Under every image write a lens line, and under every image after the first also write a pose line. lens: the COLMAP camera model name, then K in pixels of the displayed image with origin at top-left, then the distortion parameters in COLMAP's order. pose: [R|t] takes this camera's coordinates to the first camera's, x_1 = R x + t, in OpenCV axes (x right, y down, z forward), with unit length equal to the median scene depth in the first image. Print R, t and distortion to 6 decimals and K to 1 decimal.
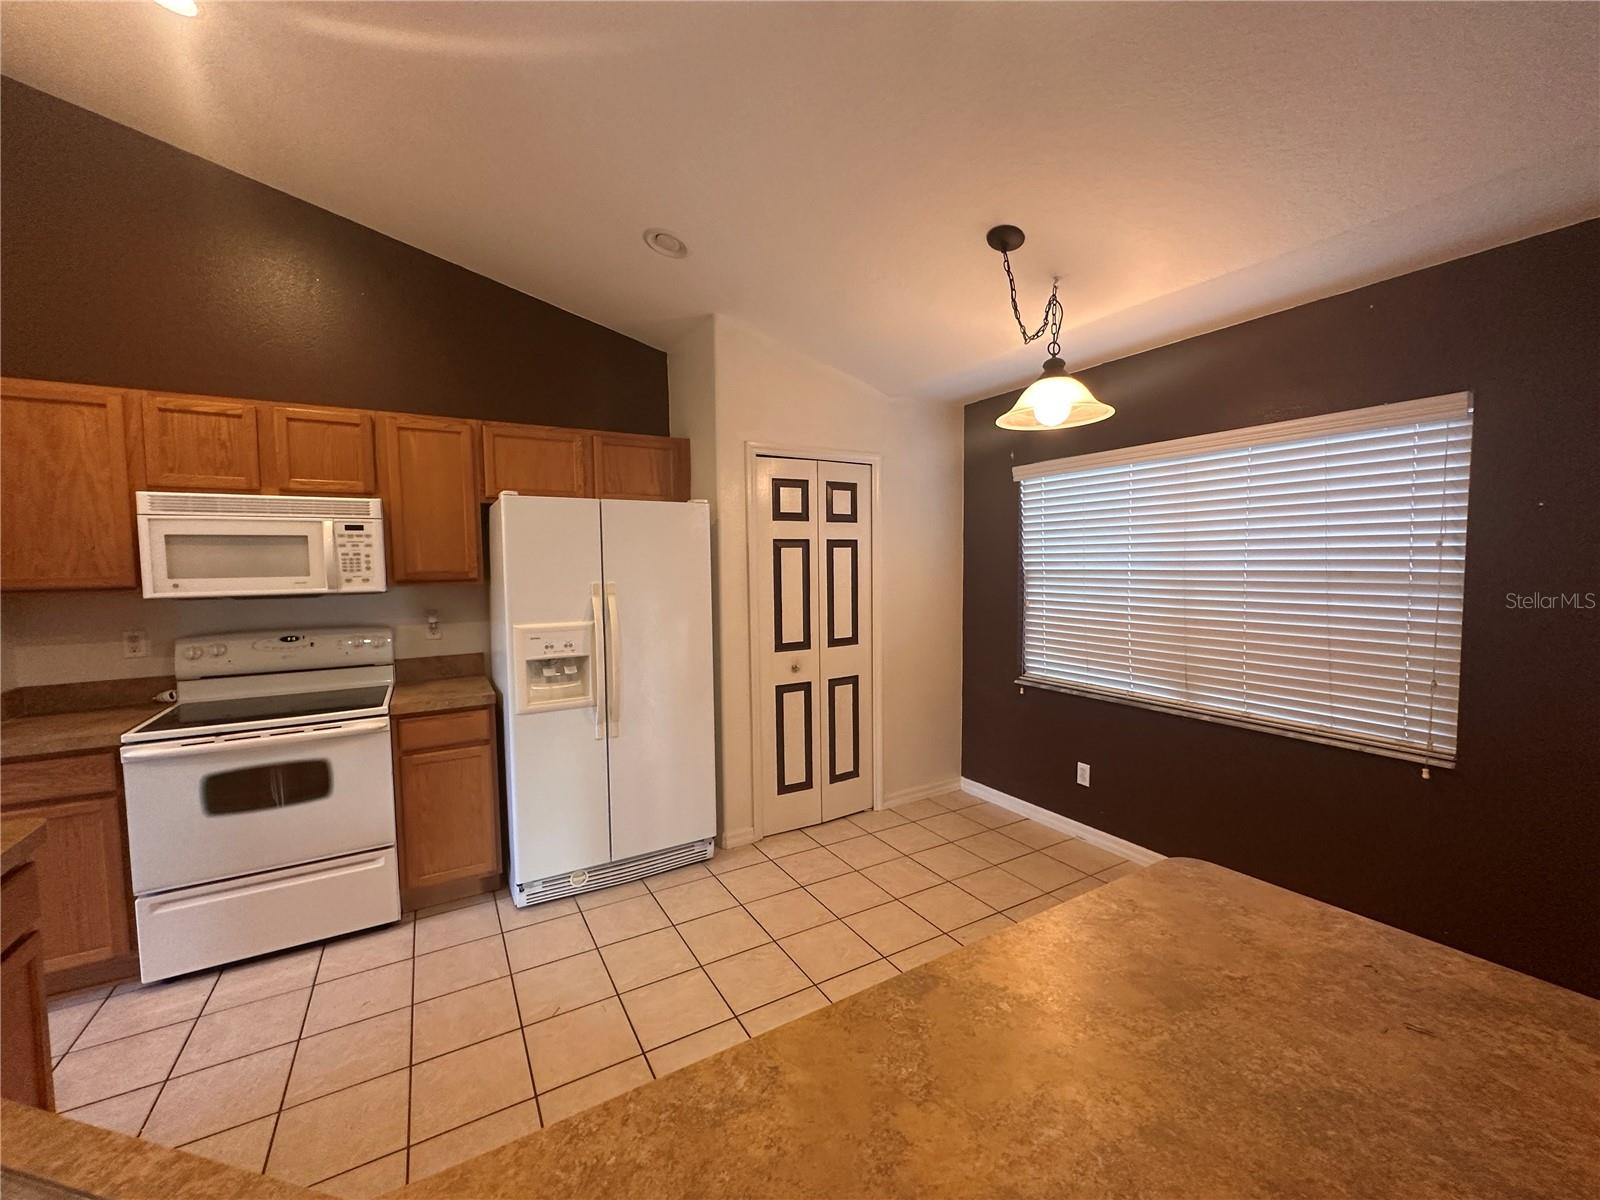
lens RADIAL K [[637.4, 0, 802.5], [0, 637.4, 597.9], [0, 0, 1]] dist [-0.002595, 0.000080]
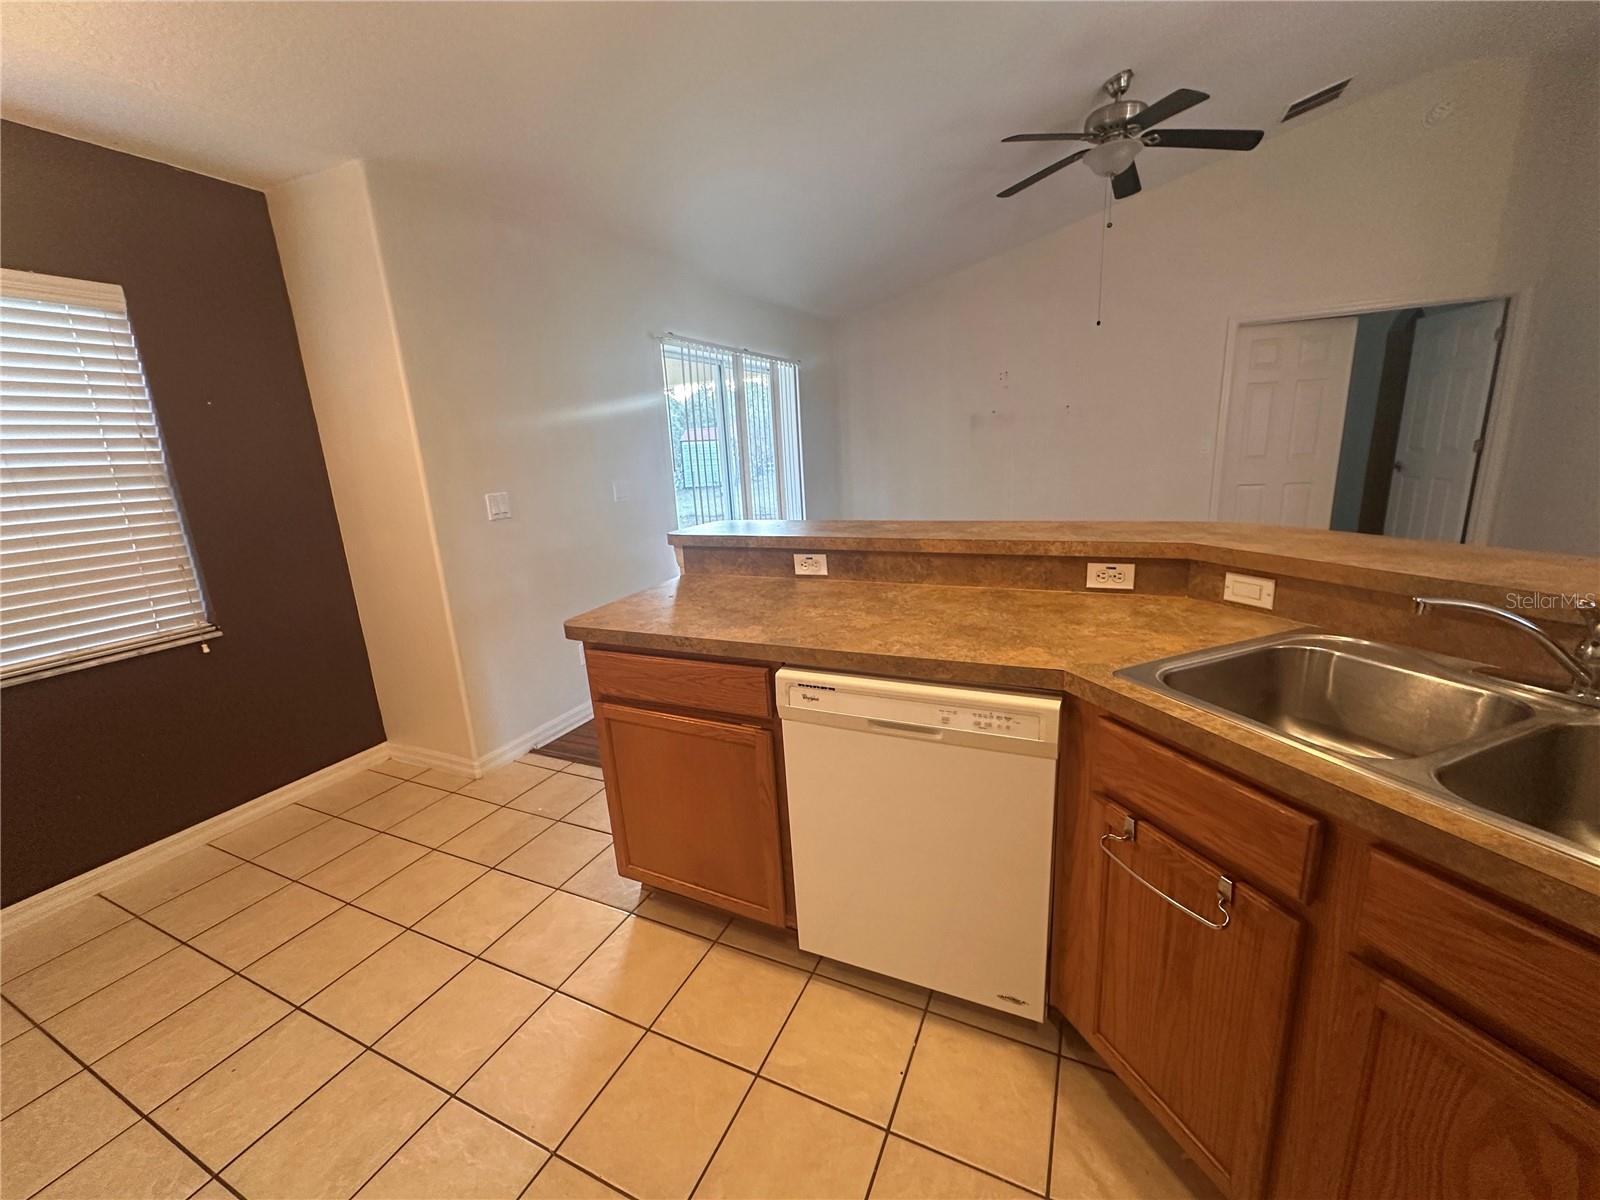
lens RADIAL K [[637.4, 0, 802.5], [0, 637.4, 597.9], [0, 0, 1]] dist [-0.002595, 0.000080]
pose [[-0.563124, -0.157382, 0.811247, -0.459258], [0.106636, 0.959650, 0.260193, 0.015104], [-0.819463, 0.233030, -0.523620, 0.674027]]
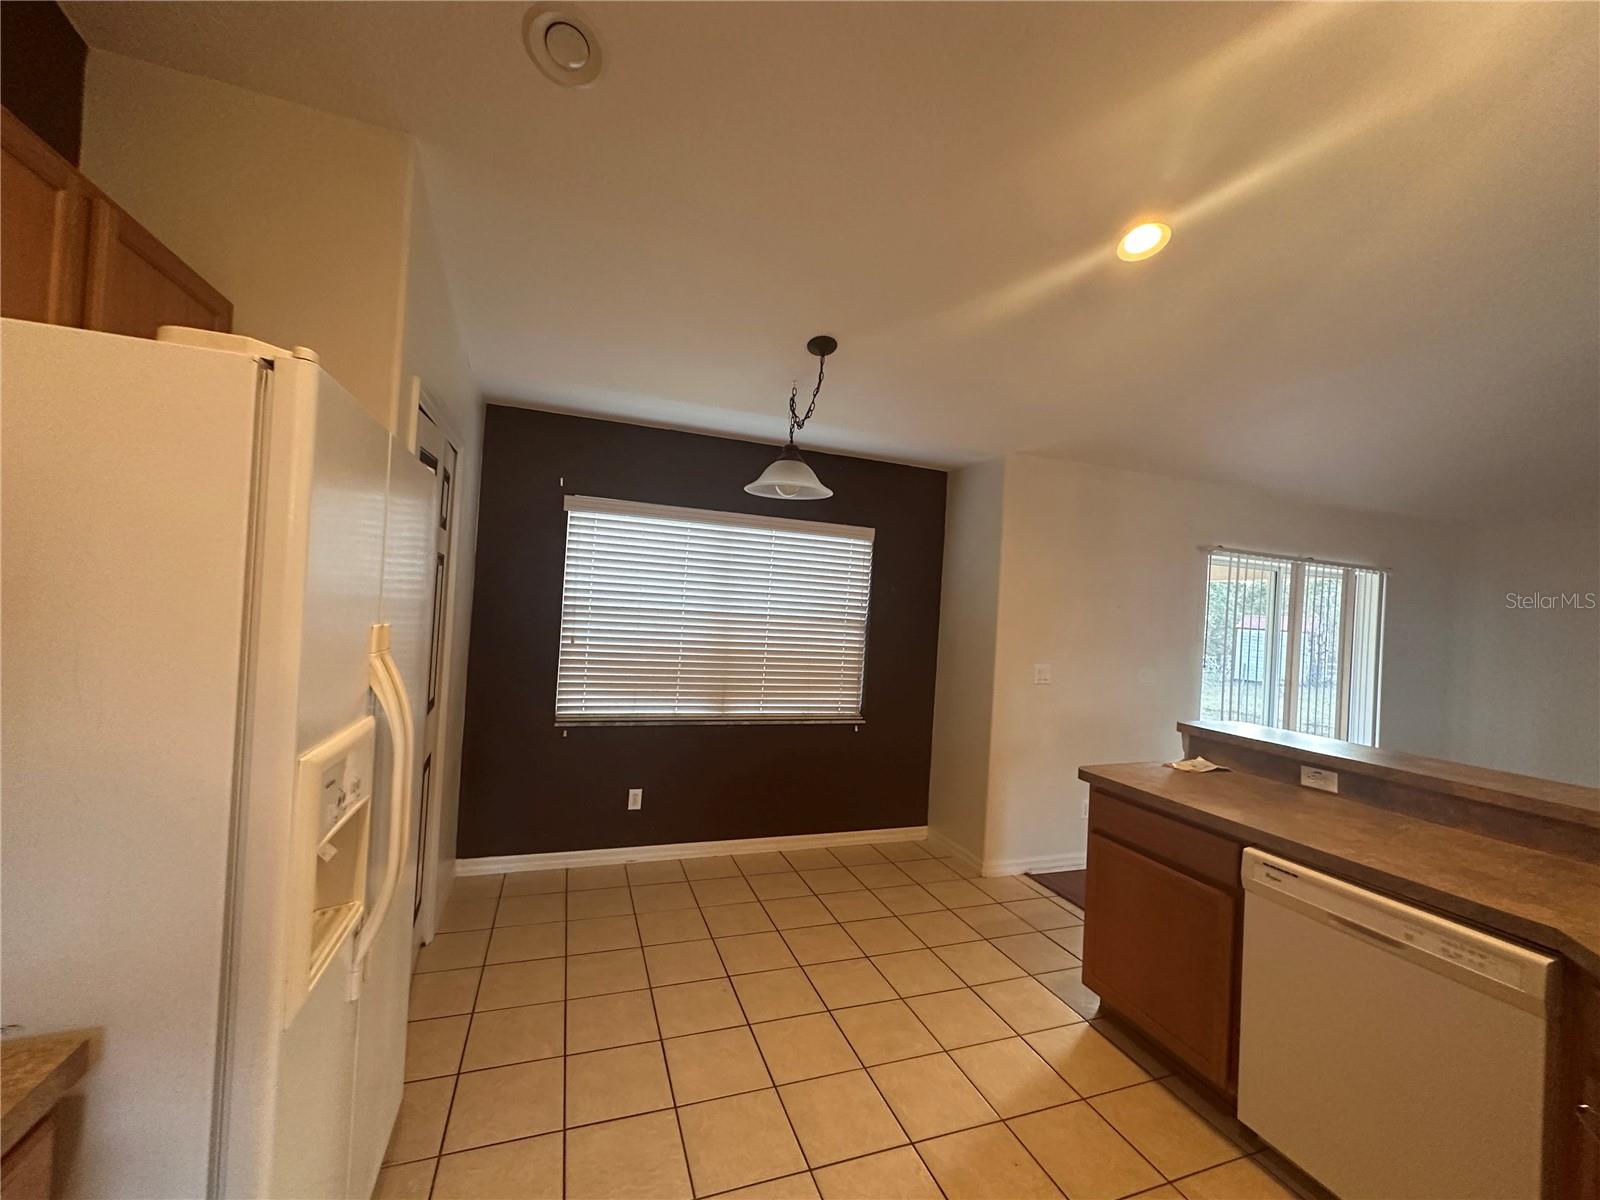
lens RADIAL K [[637.4, 0, 802.5], [0, 637.4, 597.9], [0, 0, 1]] dist [-0.002595, 0.000080]
pose [[0.182638, 0.037156, 0.982478, -0.828679], [-0.003128, 0.999303, -0.037211, -0.030729], [-0.983175, 0.003723, 0.182626, 0.774693]]
